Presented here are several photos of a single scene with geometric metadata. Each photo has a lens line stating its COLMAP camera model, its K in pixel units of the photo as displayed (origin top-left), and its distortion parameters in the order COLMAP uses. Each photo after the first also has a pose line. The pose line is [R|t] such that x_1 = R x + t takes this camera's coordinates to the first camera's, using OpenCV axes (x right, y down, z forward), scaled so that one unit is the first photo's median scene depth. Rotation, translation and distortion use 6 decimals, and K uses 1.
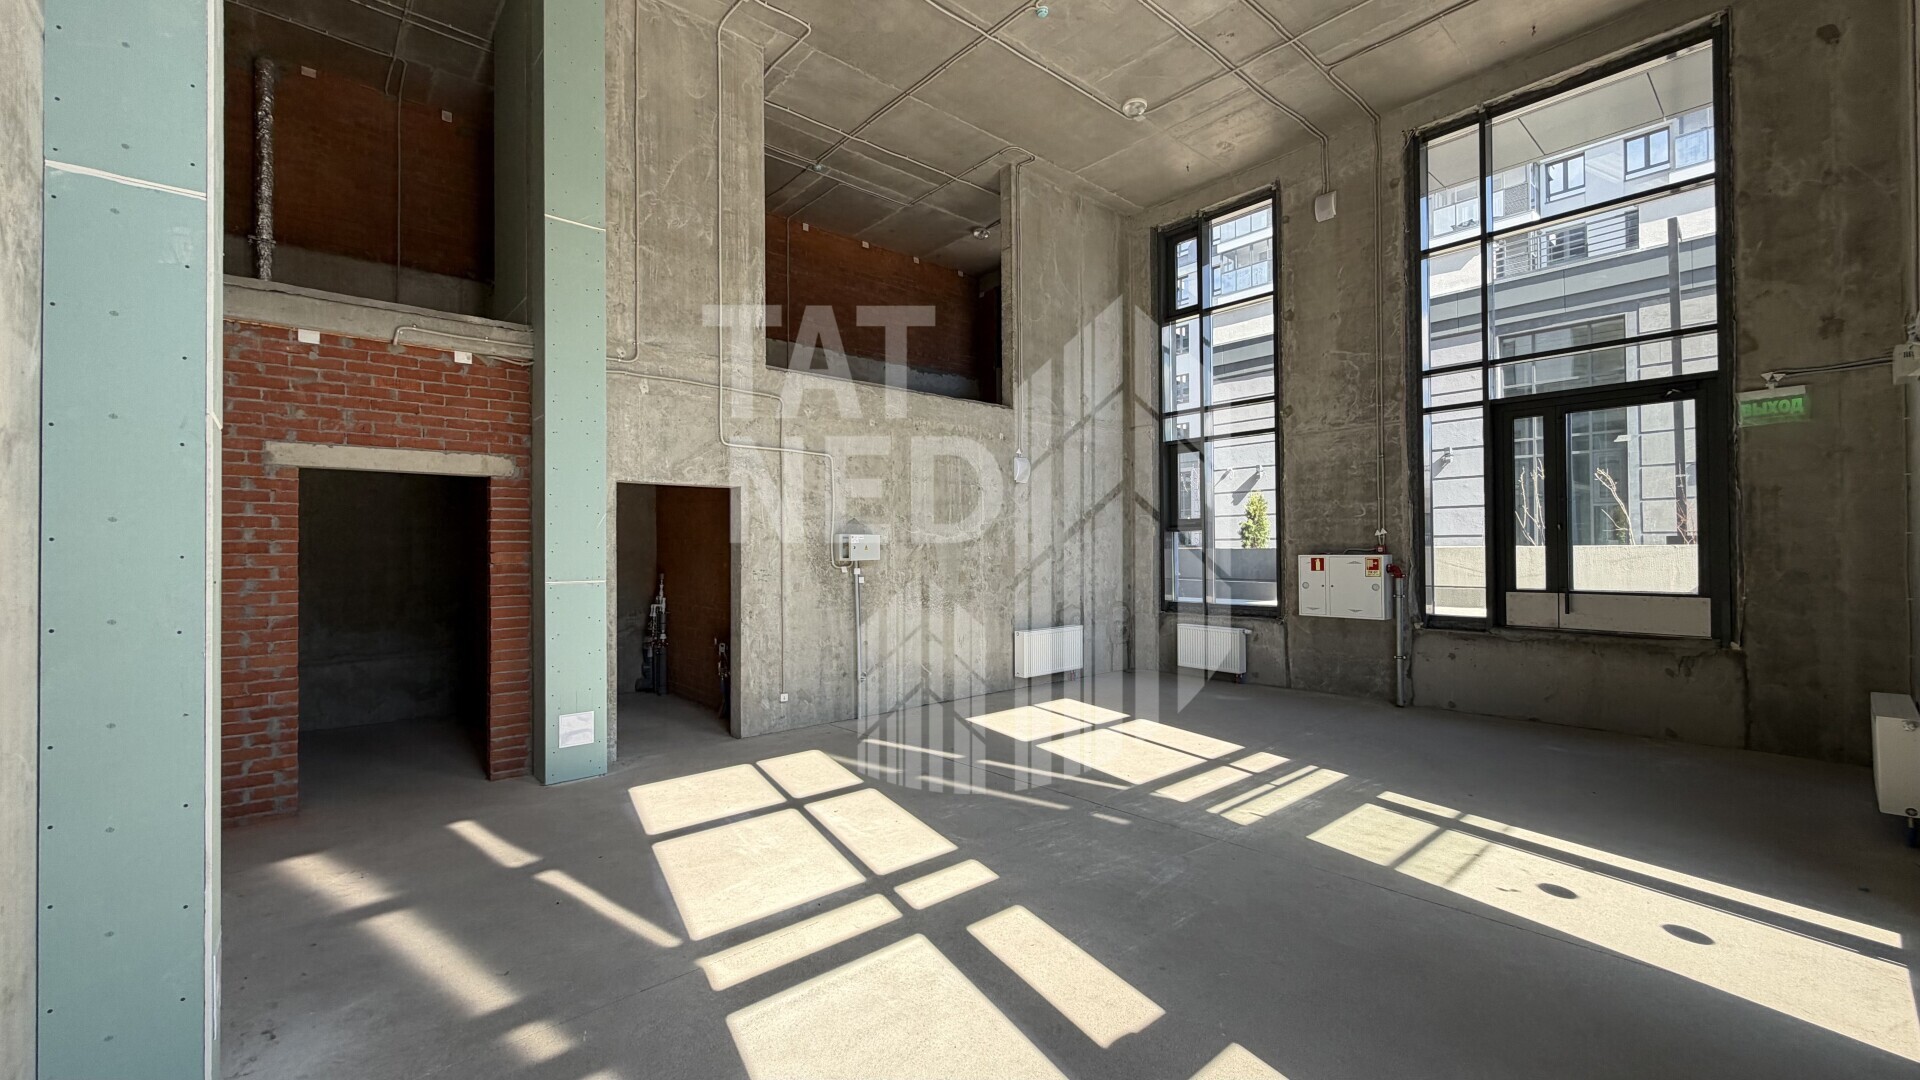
lens RADIAL K [[760.7, 0, 954.2], [0, 760.7, 542.4], [0, 0, 1]] dist [-0.001935, -0.000197]
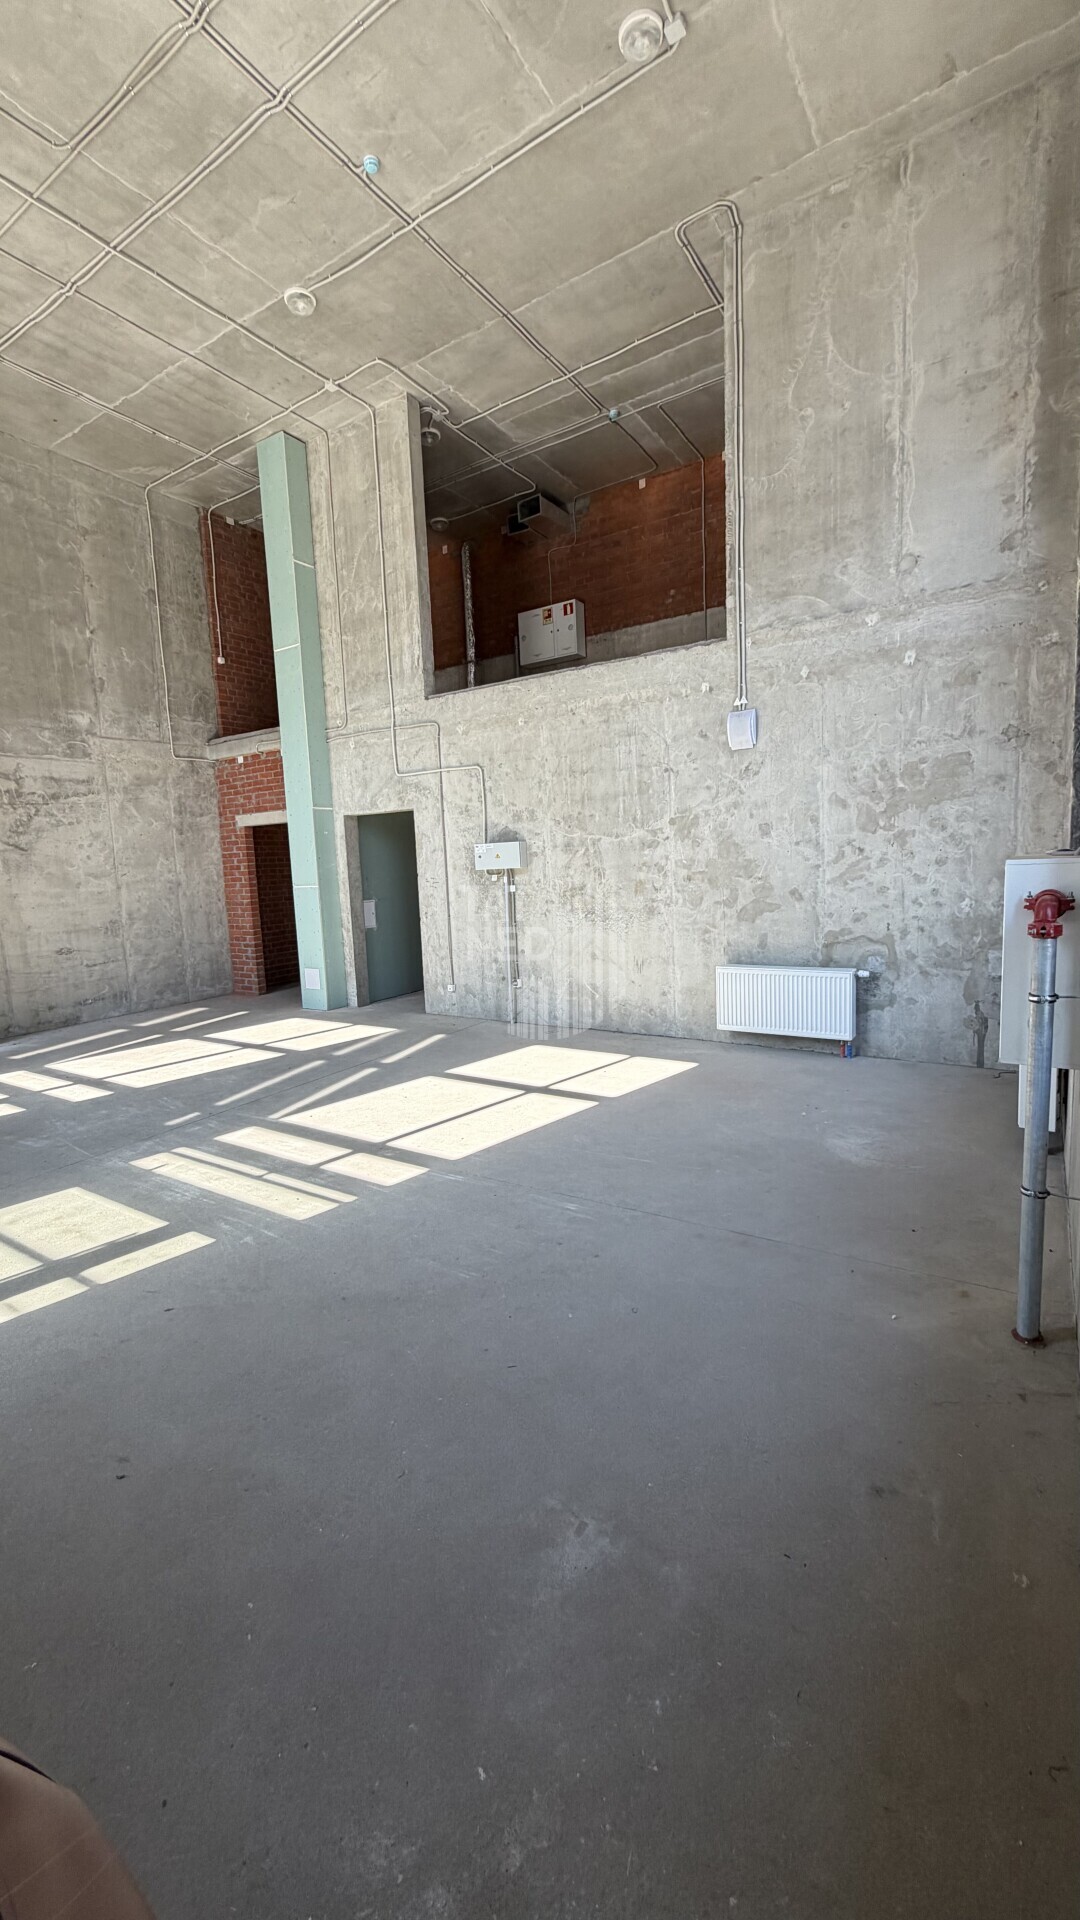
lens RADIAL K [[760.7, 0, 537.8], [0, 760.7, 954.2], [0, 0, 1]] dist [-0.001935, -0.000197]
pose [[0.272716, 0.114972, -0.955200, 0.886169], [0.049734, 0.989822, 0.133339, 0.003705], [0.960808, -0.083870, 0.264222, 0.795232]]
